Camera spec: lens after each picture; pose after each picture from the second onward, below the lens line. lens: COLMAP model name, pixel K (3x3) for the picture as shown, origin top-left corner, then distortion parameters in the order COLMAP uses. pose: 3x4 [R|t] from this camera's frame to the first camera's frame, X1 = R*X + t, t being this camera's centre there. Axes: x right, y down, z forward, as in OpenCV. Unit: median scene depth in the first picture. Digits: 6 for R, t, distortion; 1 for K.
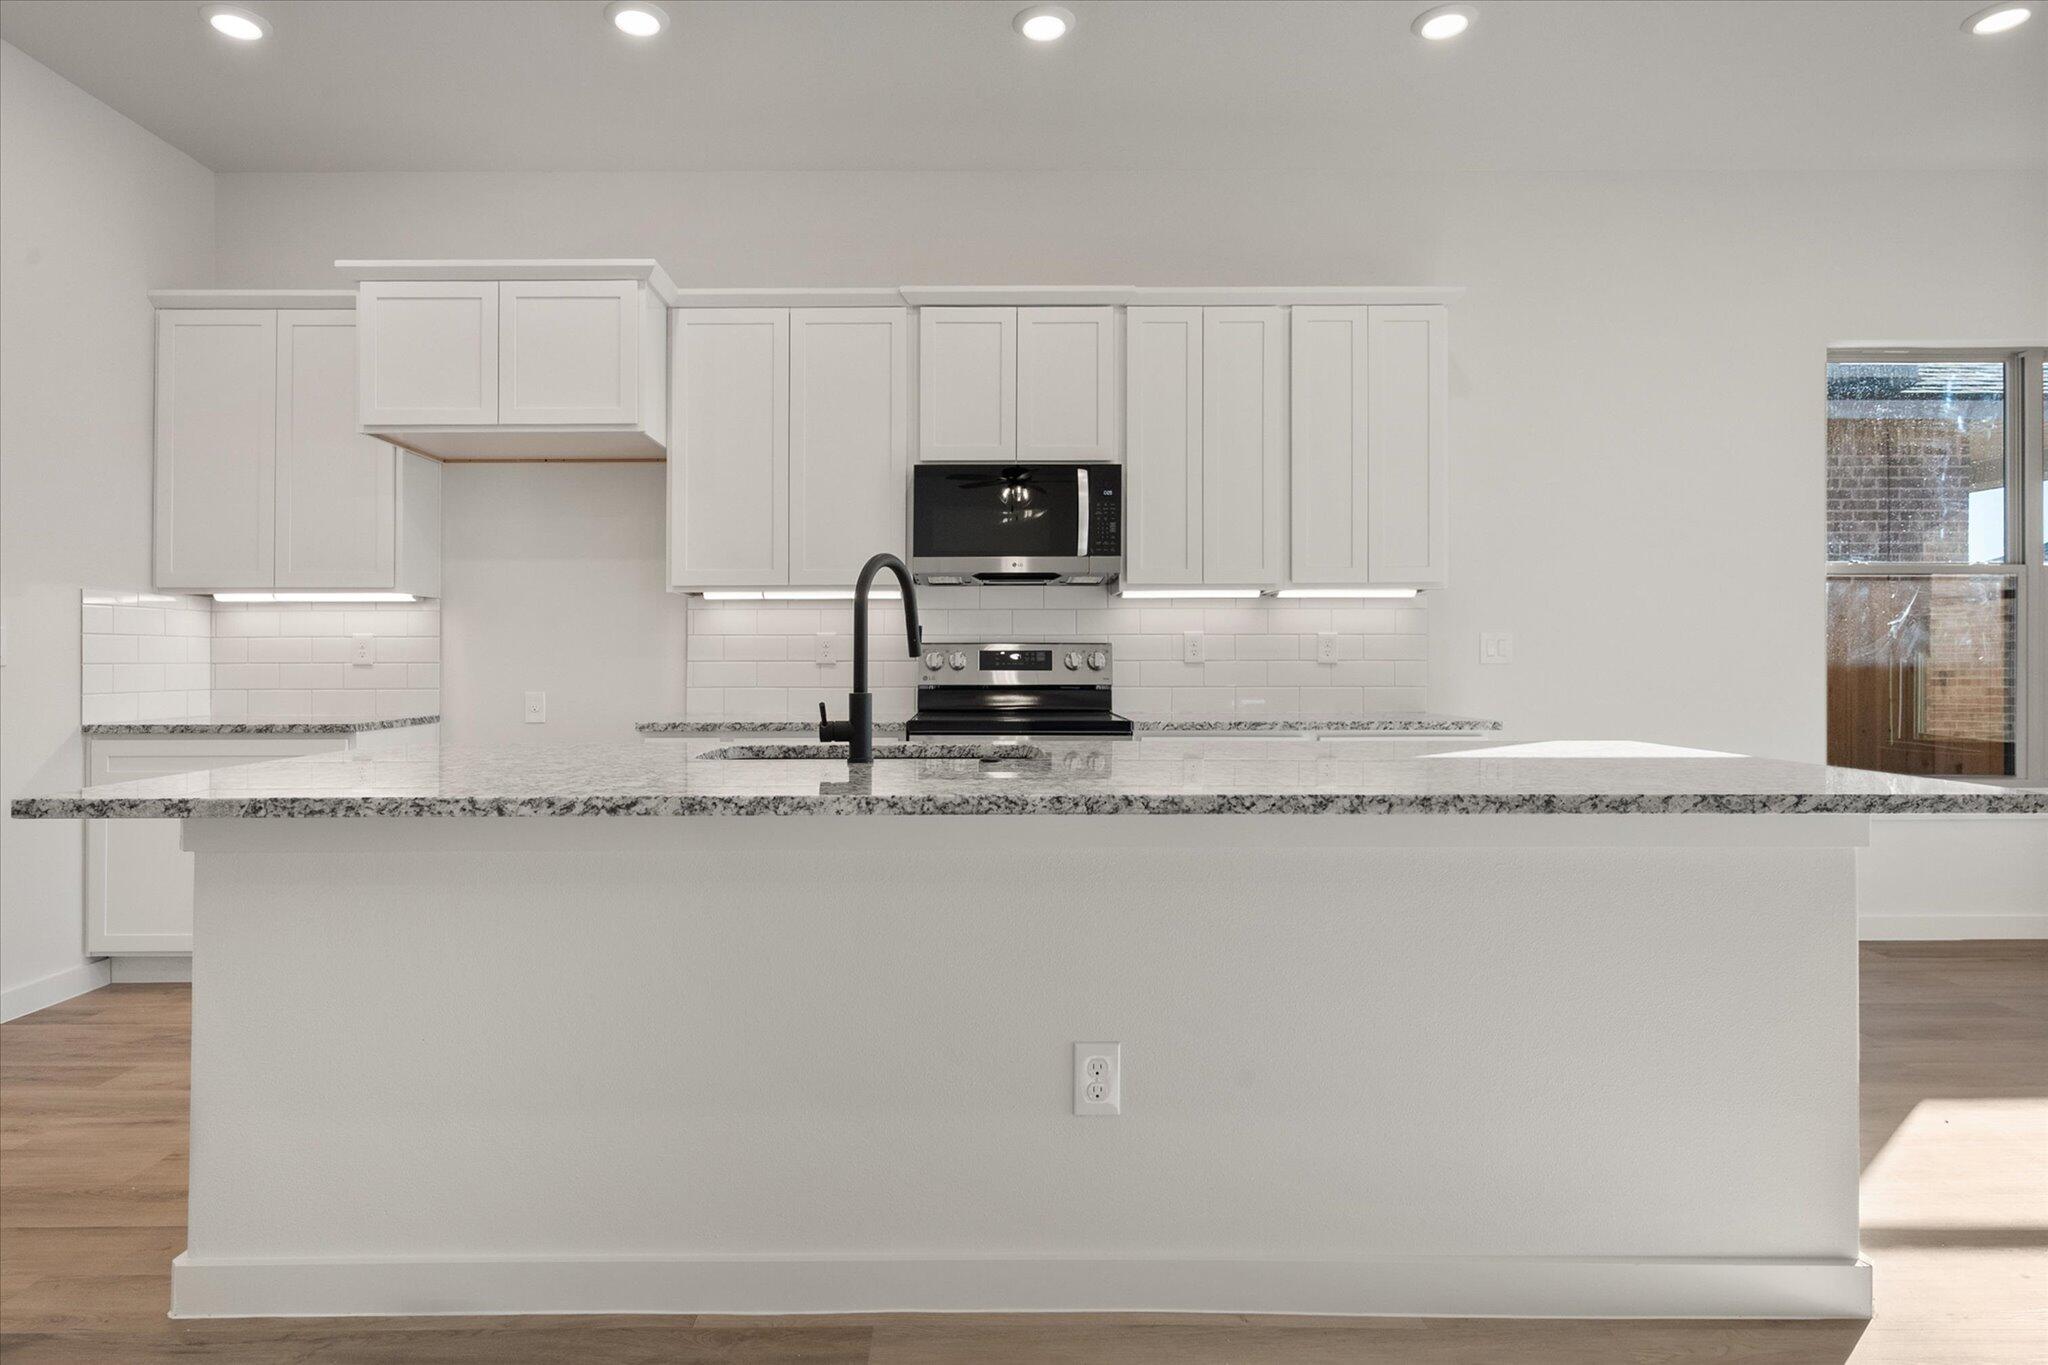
lens RADIAL K [[1120.1, 0, 981.9], [0, 1120.1, 662.8], [0, 0, 1]] dist [-0.001535, 0.000242]
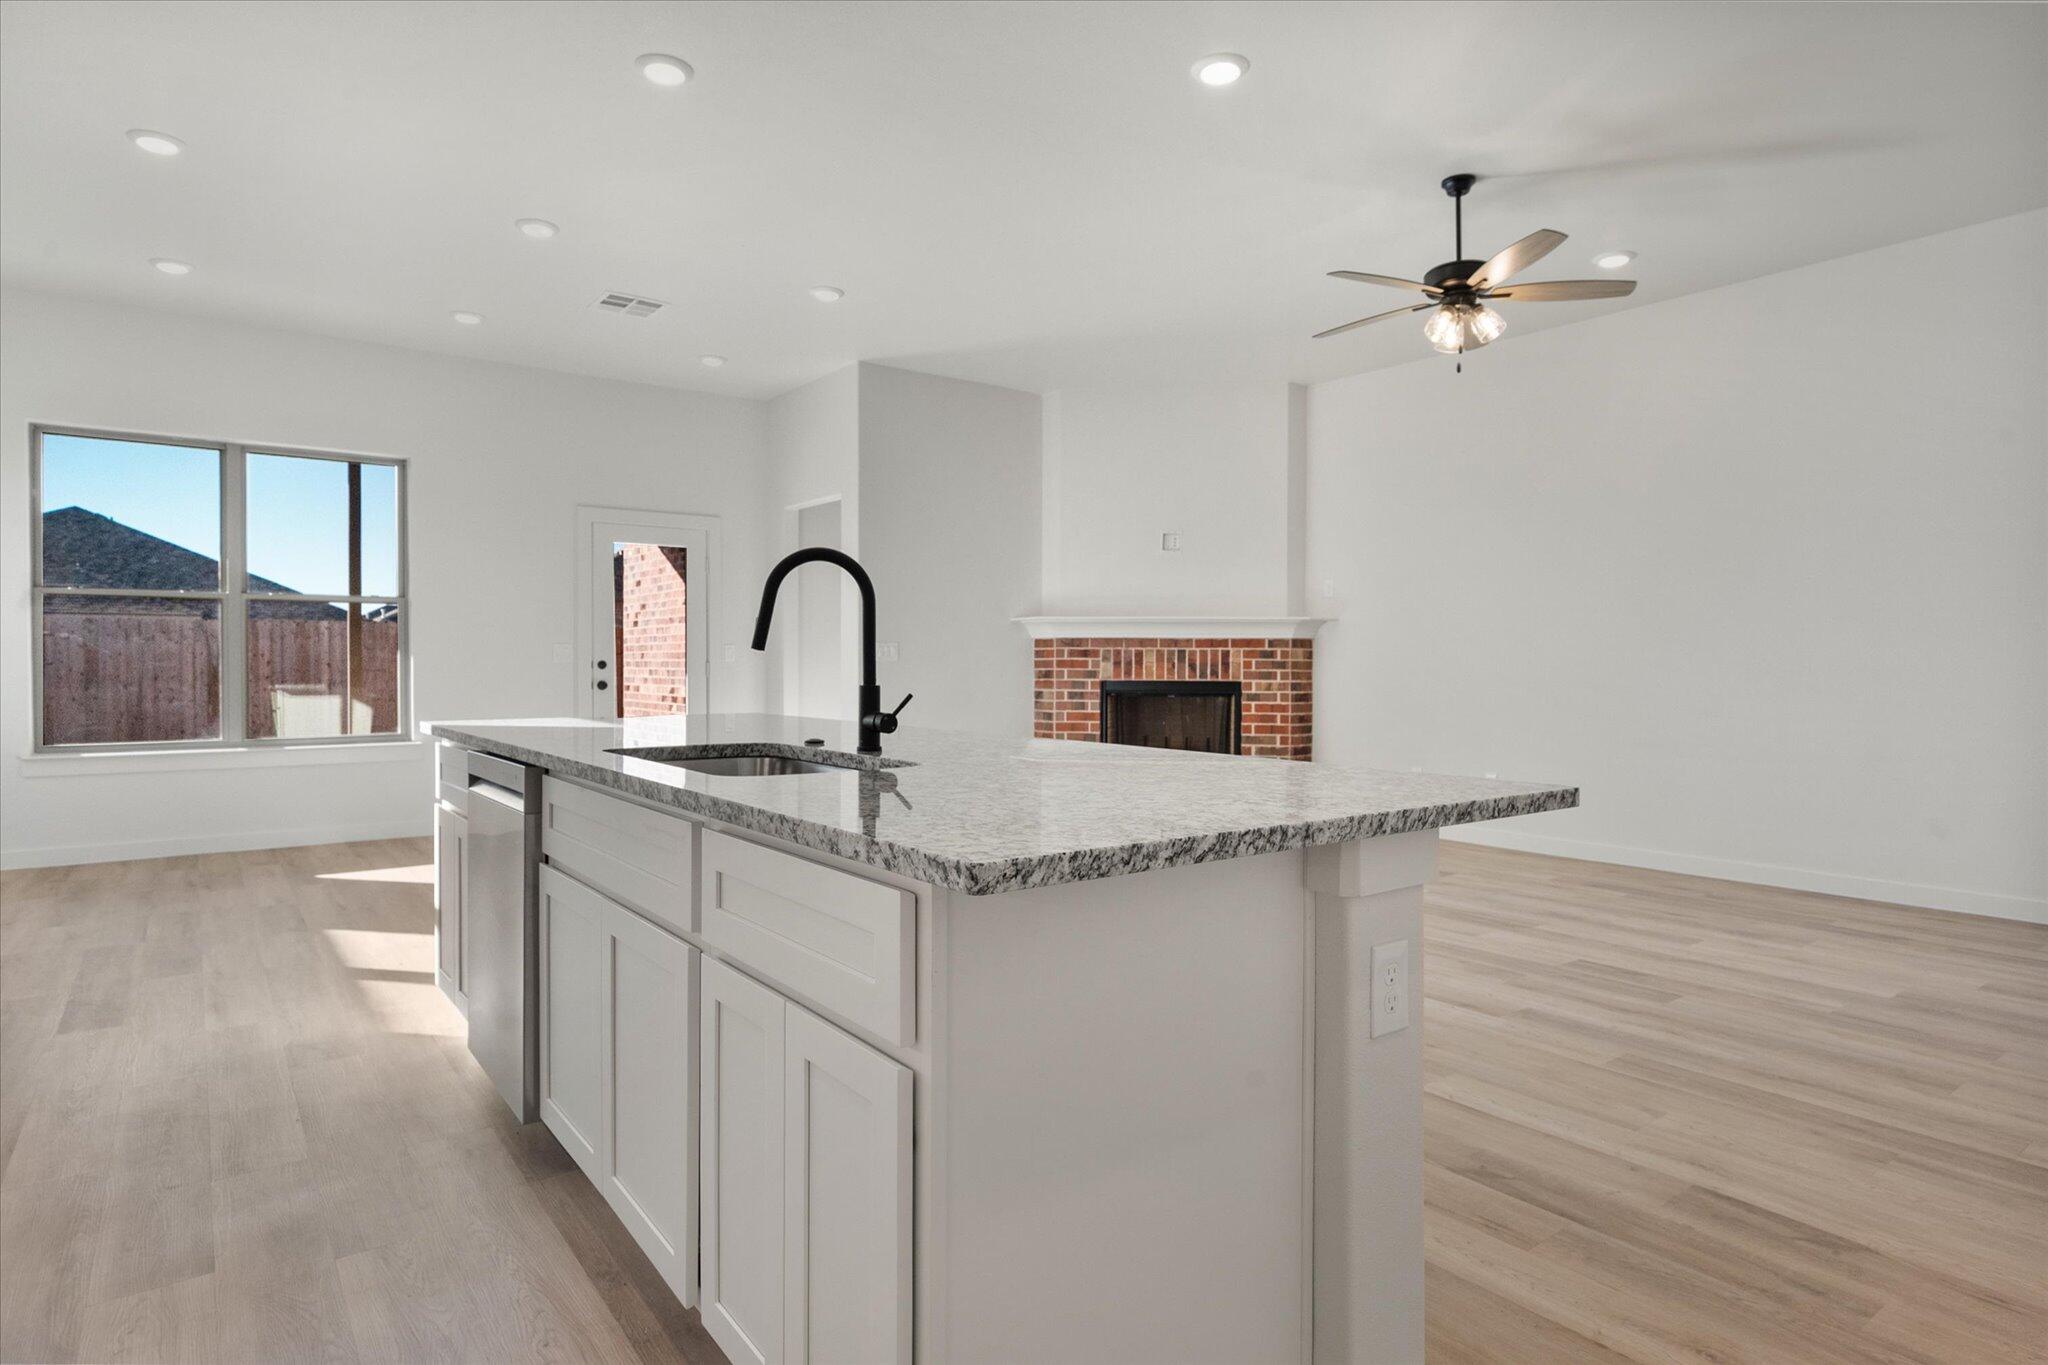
lens RADIAL K [[1112.9, 0, 1023.6], [0, 1112.9, 673.6], [0, 0, 1]] dist [-0.003553, -0.000605]
pose [[-0.600411, -0.006494, 0.799666, -0.560946], [0.001506, 0.999956, 0.009251, 0.003334], [-0.799690, 0.006759, -0.600374, 0.816872]]
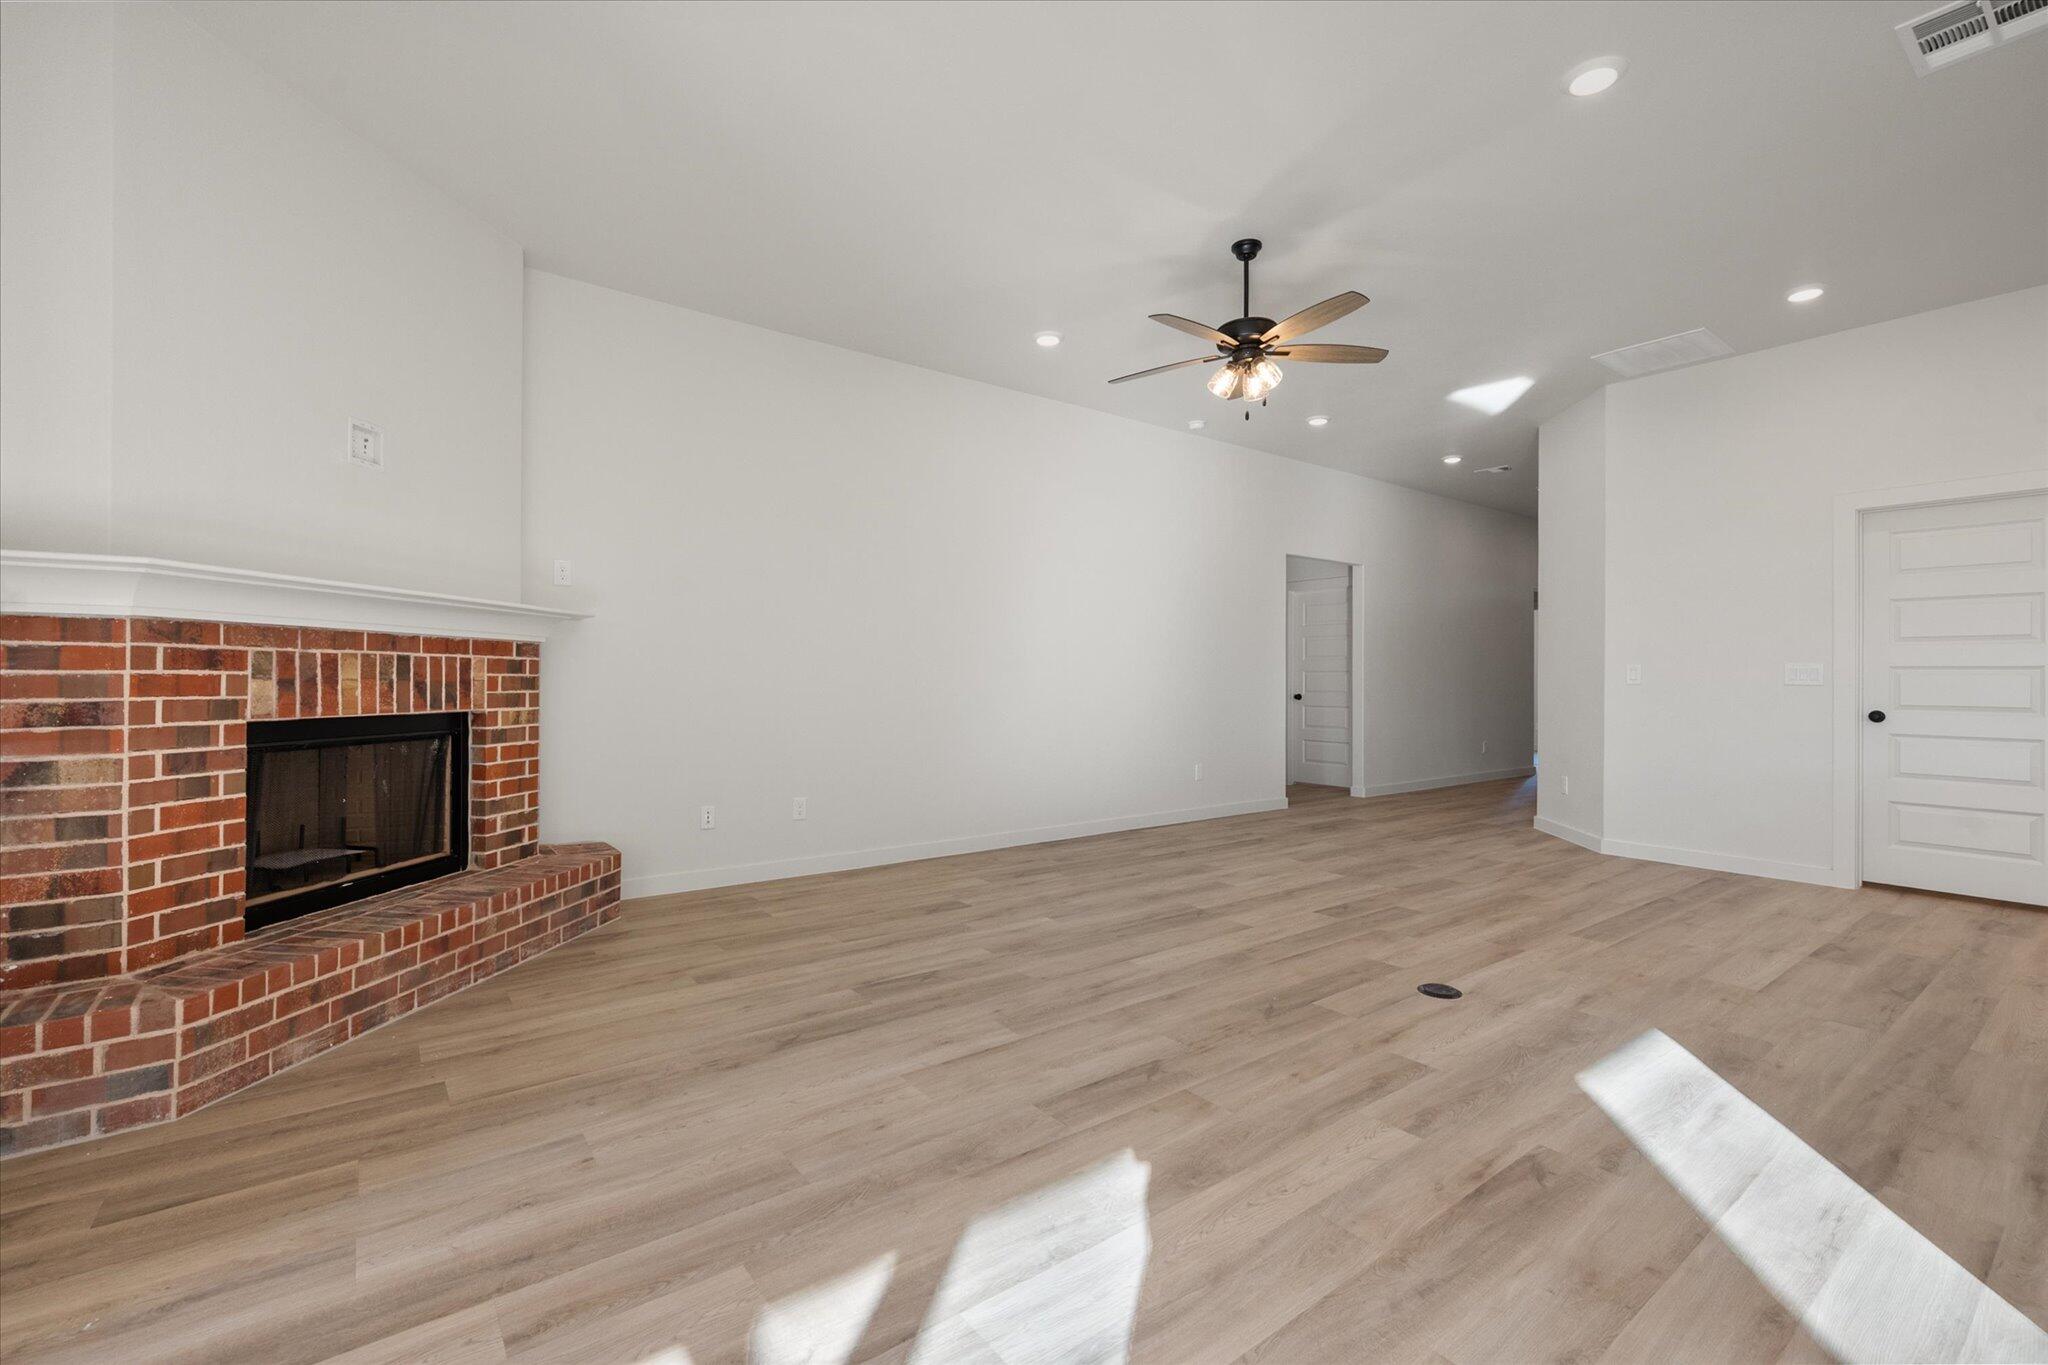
lens RADIAL K [[882.4, 0, 1026.8], [0, 882.4, 674.7], [0, 0, 1]] dist [0.000327, -0.000111]
pose [[-0.796985, -0.003084, -0.603991, 0.852265], [-0.004745, 0.999988, 0.001155, -0.006098], [0.603980, 0.003786, -0.796990, 0.427489]]
